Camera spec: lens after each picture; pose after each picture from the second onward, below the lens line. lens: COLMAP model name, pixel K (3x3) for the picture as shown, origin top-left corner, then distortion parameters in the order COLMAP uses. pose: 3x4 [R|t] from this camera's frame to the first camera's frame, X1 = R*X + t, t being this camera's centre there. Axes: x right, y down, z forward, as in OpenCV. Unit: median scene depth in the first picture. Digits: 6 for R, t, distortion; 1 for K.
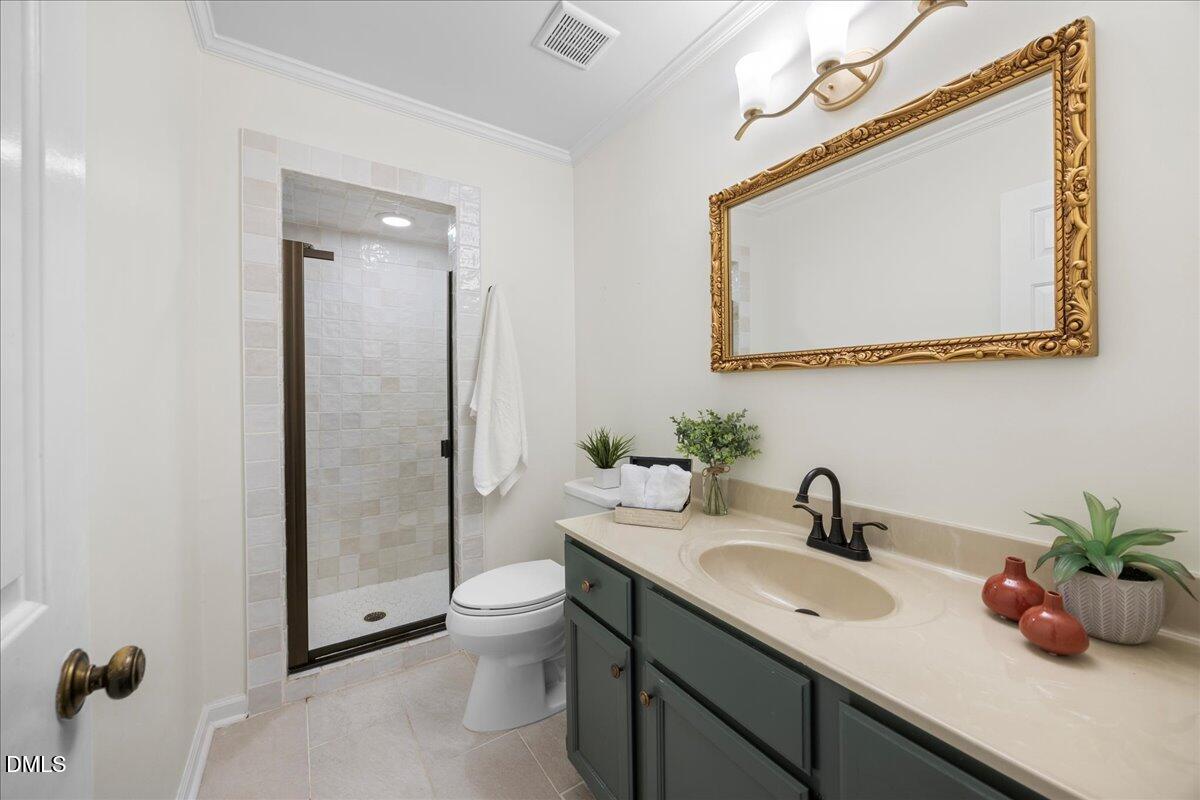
lens RADIAL K [[455.3, 0, 591.0], [0, 455.3, 392.4], [0, 0, 1]] dist [-0.004491, 0.000979]
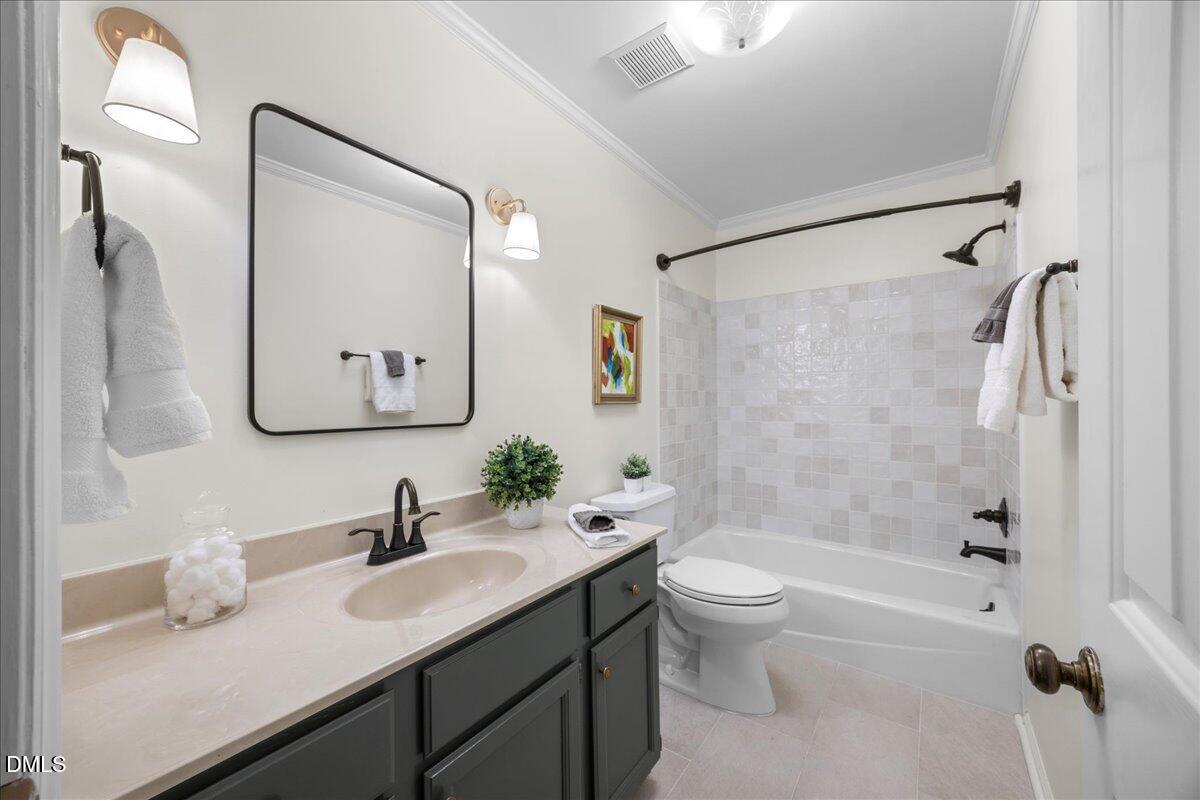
lens RADIAL K [[455.3, 0, 593.9], [0, 455.3, 398.1], [0, 0, 1]] dist [-0.004491, 0.000979]
pose [[-0.364109, 0.001252, 0.931356, -1.240087], [0.005798, 0.999983, 0.000922, -0.045705], [-0.931338, 0.005736, -0.364110, 1.865103]]
